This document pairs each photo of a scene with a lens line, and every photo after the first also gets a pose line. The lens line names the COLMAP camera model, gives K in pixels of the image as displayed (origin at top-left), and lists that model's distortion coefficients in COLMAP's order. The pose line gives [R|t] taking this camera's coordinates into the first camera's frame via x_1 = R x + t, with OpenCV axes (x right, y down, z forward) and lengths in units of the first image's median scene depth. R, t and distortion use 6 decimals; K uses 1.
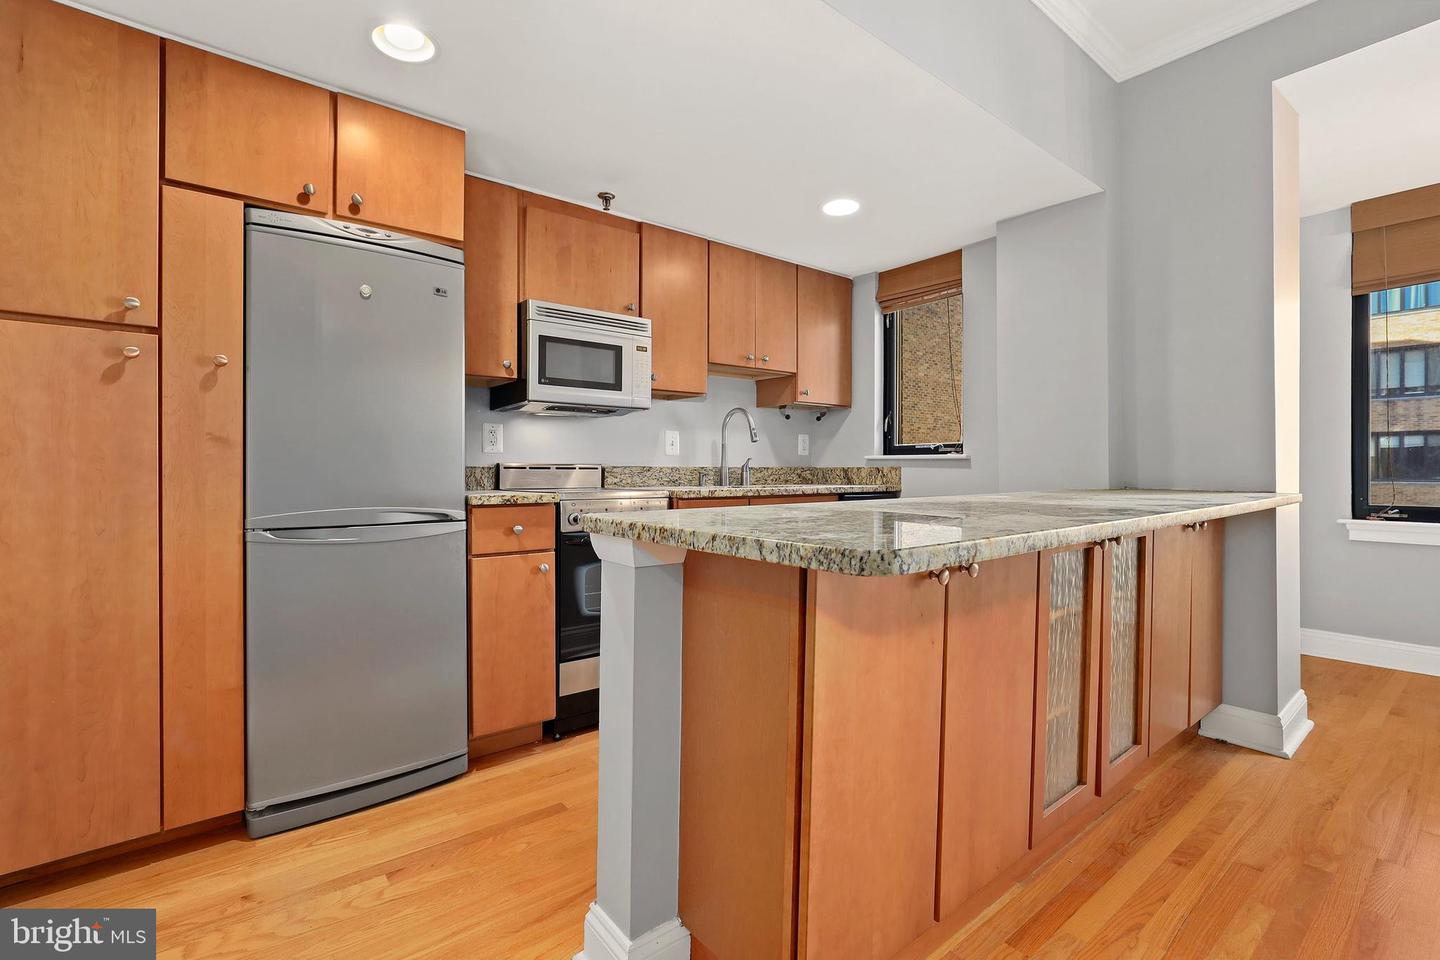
lens RADIAL K [[645.1, 0, 714.9], [0, 645.1, 475.6], [0, 0, 1]] dist [-0.005262, 0.000561]
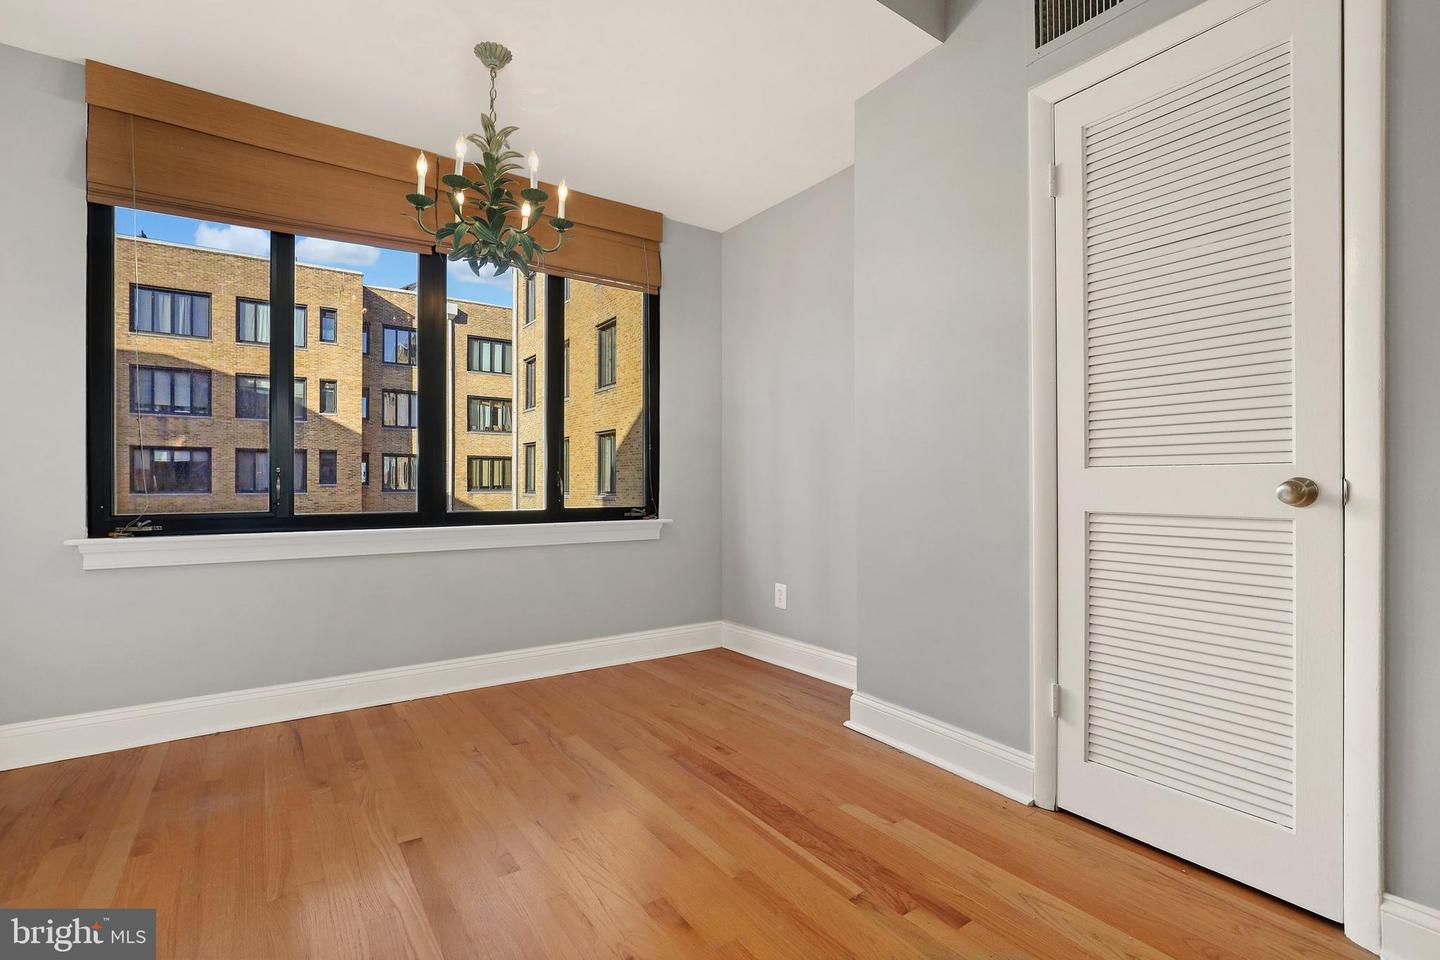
lens RADIAL K [[663.7, 0, 699.2], [0, 663.7, 482.4], [0, 0, 1]] dist [-0.001687, 0.000015]
pose [[0.081422, 0.003341, 0.996674, 0.376260], [0.008663, 0.999954, -0.004060, 0.019358], [-0.996642, 0.008964, 0.081389, 0.328305]]
